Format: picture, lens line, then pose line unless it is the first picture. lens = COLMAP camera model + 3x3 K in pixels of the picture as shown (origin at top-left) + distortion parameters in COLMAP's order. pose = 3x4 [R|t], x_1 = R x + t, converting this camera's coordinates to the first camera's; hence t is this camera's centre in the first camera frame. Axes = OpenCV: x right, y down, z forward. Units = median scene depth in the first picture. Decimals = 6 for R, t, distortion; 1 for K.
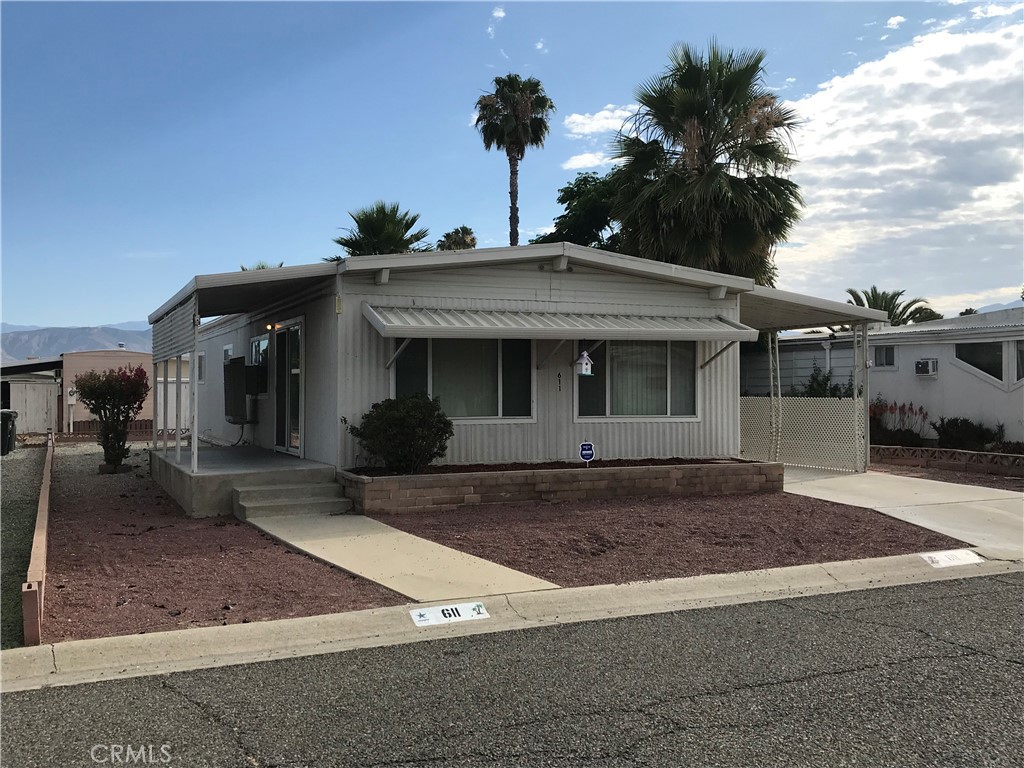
lens RADIAL K [[1032.4, 0, 507.2], [0, 1032.4, 381.3], [0, 0, 1]] dist [0.023686, 0.000000]
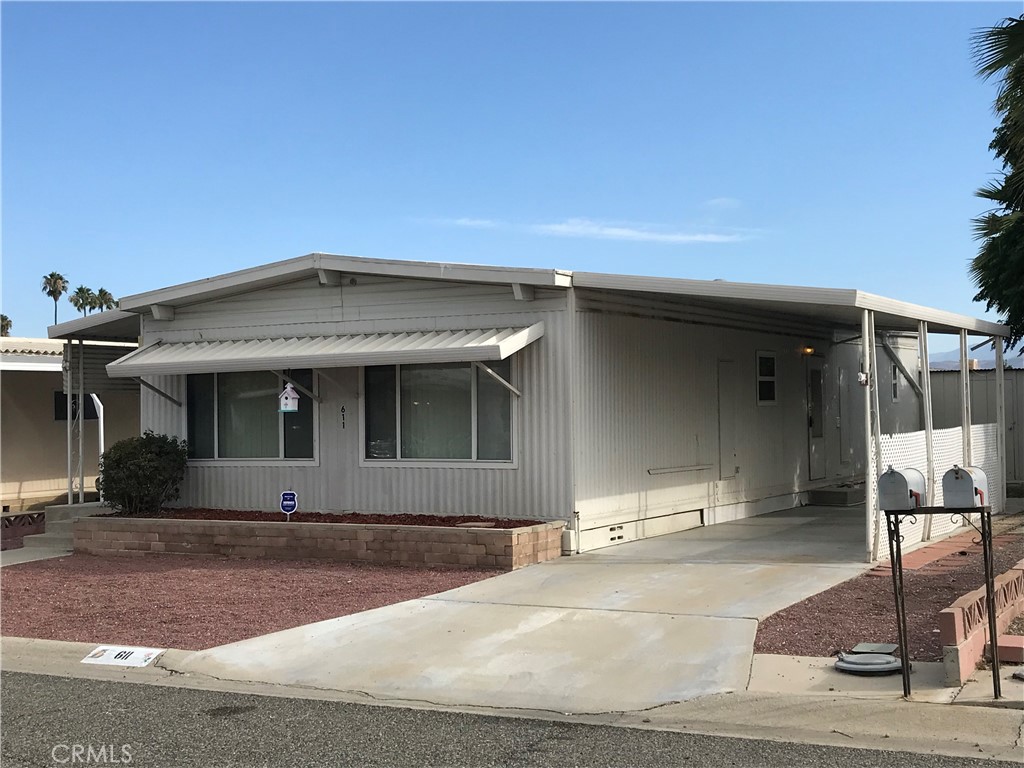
lens RADIAL K [[1409.3, 0, 520.4], [0, 1409.3, 384.0], [0, 0, 1]] dist [0.032488, 0.000000]
pose [[0.603248, -0.023924, -0.797195, 1.052186], [0.024285, 0.999638, -0.011623, -0.009769], [0.797184, -0.012349, 0.603610, 0.430753]]
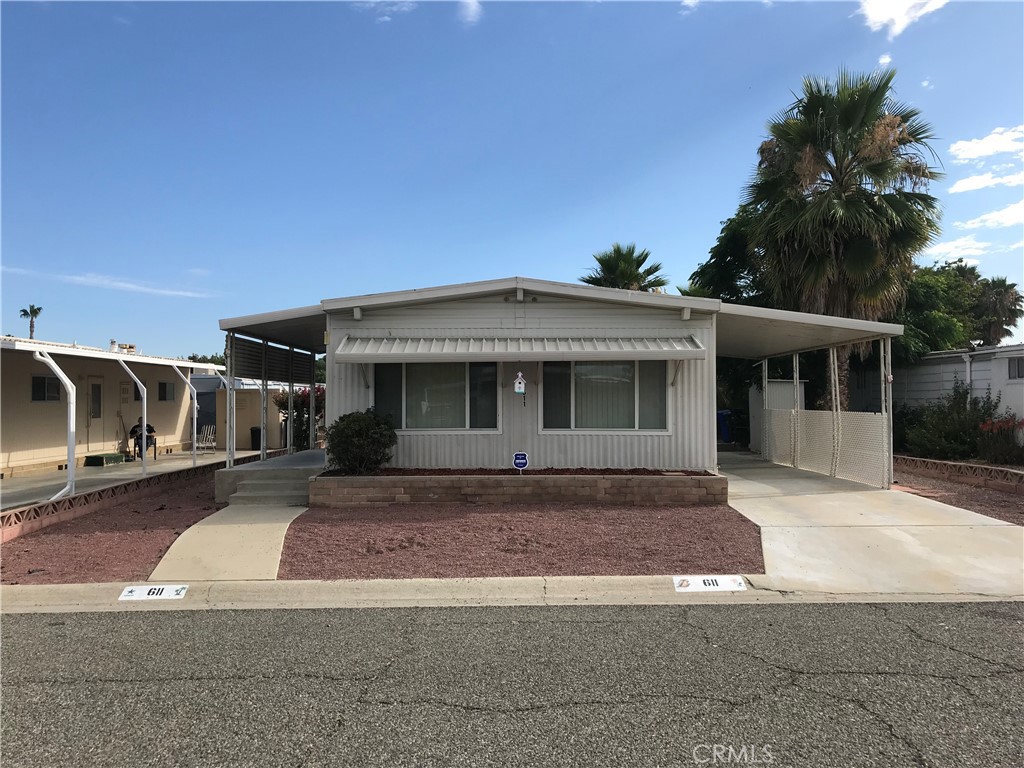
lens RADIAL K [[846.6, 0, 504.7], [0, 846.6, 382.0], [0, 0, 1]] dist [0.038622, -0.046694]
pose [[0.910641, -0.009562, -0.413088, 0.420152], [0.004628, 0.999906, -0.012942, -0.005652], [0.413173, 0.009874, 0.910599, 0.140831]]
